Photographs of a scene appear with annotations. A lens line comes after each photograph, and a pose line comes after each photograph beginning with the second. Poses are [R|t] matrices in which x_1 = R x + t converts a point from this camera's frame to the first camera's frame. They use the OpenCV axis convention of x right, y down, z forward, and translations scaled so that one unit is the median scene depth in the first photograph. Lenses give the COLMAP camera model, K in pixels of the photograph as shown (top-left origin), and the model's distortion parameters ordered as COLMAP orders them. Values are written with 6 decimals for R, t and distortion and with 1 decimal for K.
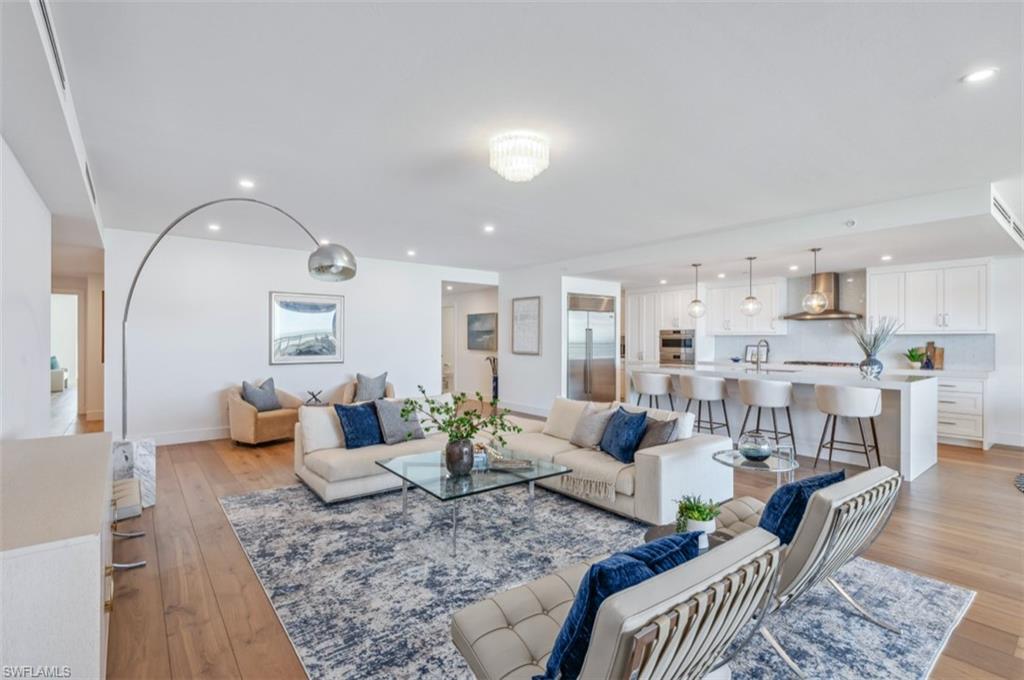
lens RADIAL K [[476.0, 0, 511.6], [0, 476.0, 340.1], [0, 0, 1]] dist [-0.000242, -0.000047]
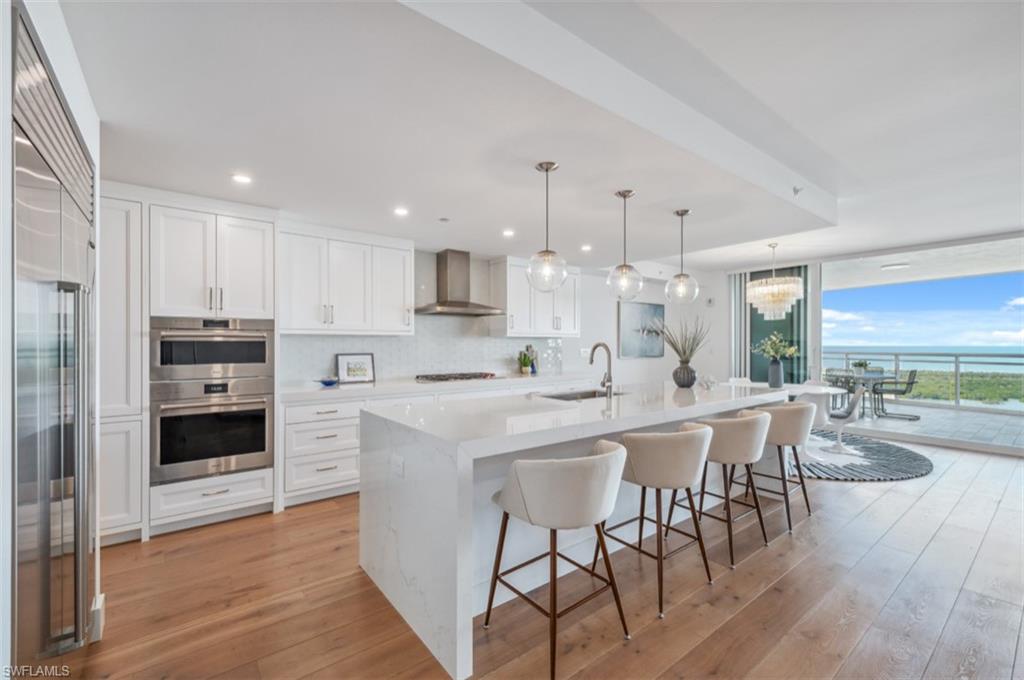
lens RADIAL K [[433.0, 0, 509.8], [0, 433.0, 344.7], [0, 0, 1]] dist [0.010030, -0.000266]
pose [[0.012675, -0.004800, 0.999908, 0.002267], [0.001293, 0.999988, 0.004784, -0.001014], [-0.999919, 0.001232, 0.012681, 0.811182]]
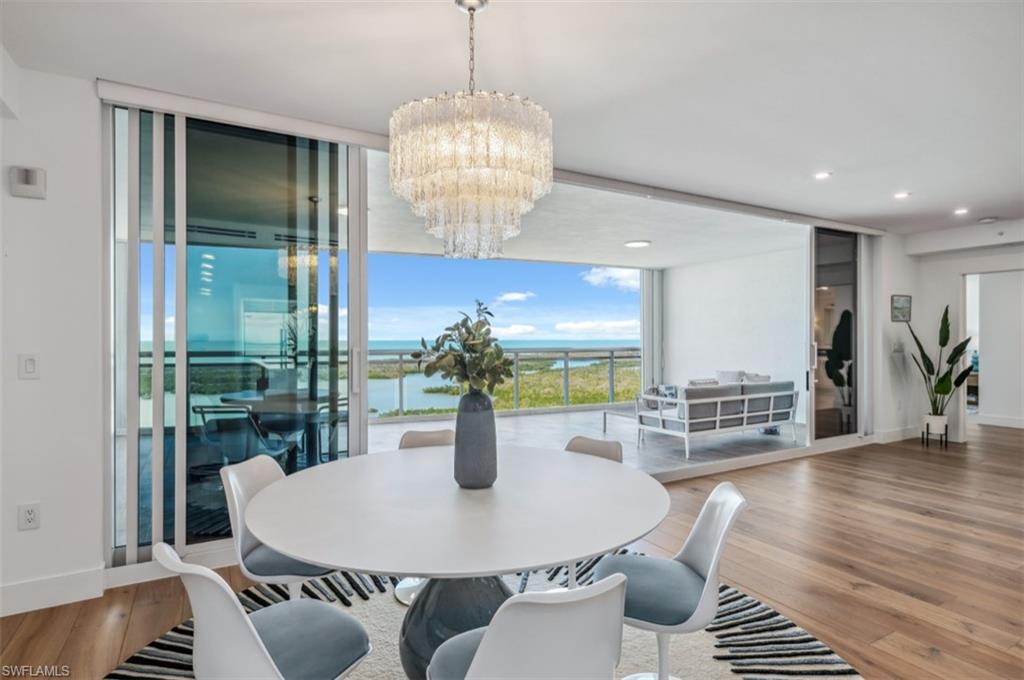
lens RADIAL K [[527.6, 0, 512.0], [0, 527.6, 343.6], [0, 0, 1]] dist [-0.000209, -0.000023]
pose [[-0.987446, 0.003535, 0.157916, 0.633245], [0.002819, 0.999985, -0.004758, 0.012070], [-0.157931, -0.004253, -0.987441, 0.644448]]
